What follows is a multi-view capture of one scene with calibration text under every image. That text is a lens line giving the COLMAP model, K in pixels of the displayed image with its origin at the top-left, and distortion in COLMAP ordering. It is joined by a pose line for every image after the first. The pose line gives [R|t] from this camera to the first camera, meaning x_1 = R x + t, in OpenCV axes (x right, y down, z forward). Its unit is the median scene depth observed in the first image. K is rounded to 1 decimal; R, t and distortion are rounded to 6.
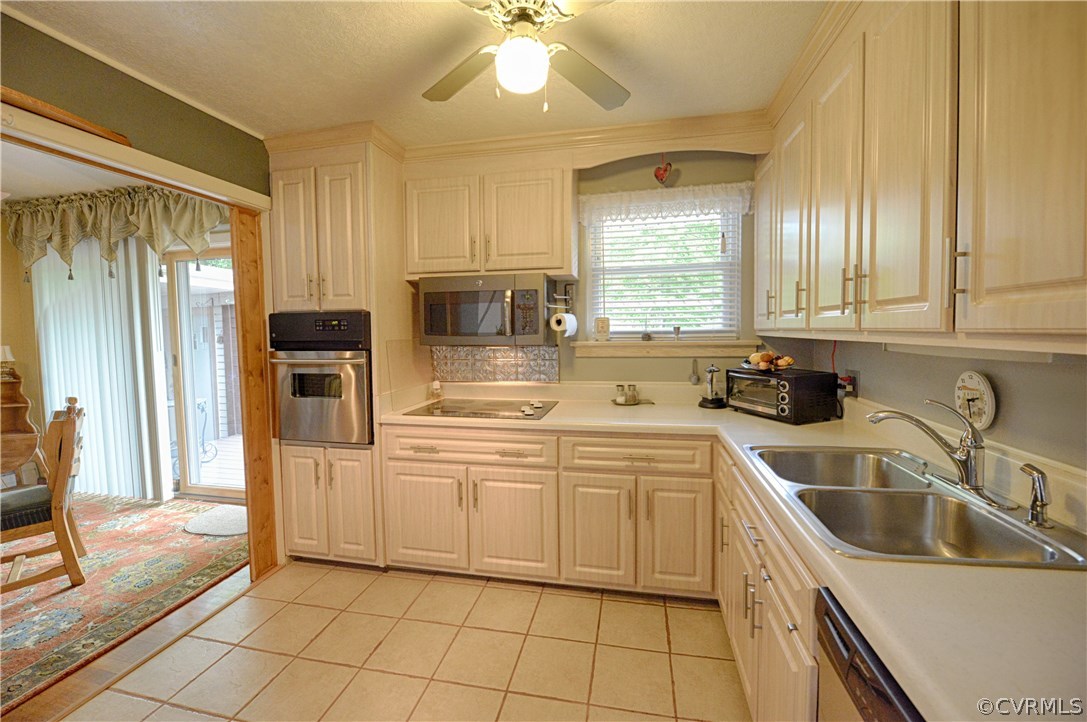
lens RADIAL K [[432.7, 0, 543.4], [0, 432.7, 356.4], [0, 0, 1]] dist [-0.018507, -0.000391]
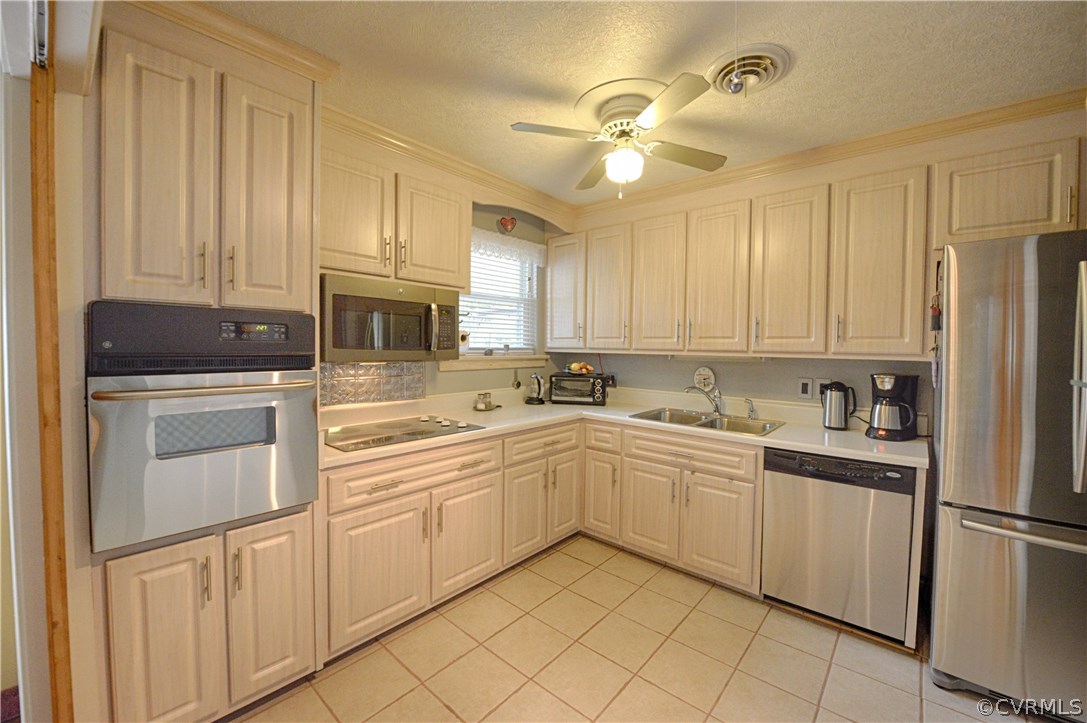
lens RADIAL K [[432.7, 0, 552.7], [0, 432.7, 360.4], [0, 0, 1]] dist [-0.018507, -0.000391]
pose [[0.480445, -0.010500, 0.876962, -0.840648], [0.036048, 0.999320, -0.007784, -0.008677], [-0.876283, 0.035352, 0.480497, 0.310284]]
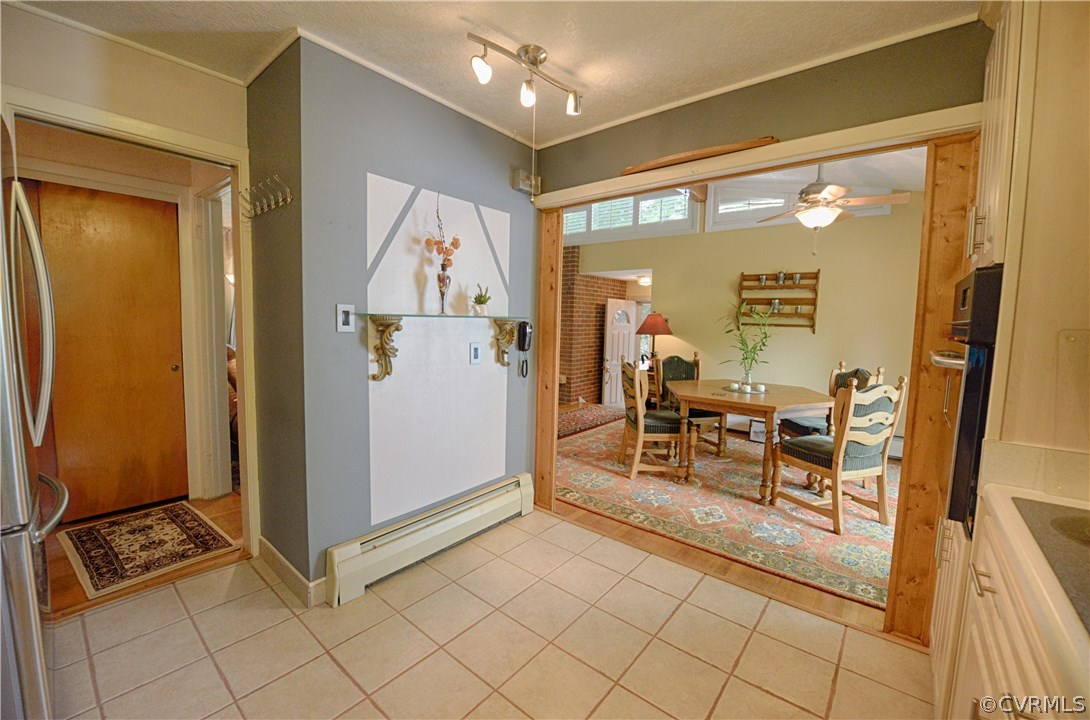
lens RADIAL K [[433.9, 0, 547.3], [0, 433.9, 356.1], [0, 0, 1]] dist [-0.018507, -0.000391]
pose [[-0.463310, 0.075420, -0.882981, 0.262275], [-0.071587, 0.989931, 0.122117, -0.024628], [0.883300, 0.119788, -0.453246, 0.778476]]
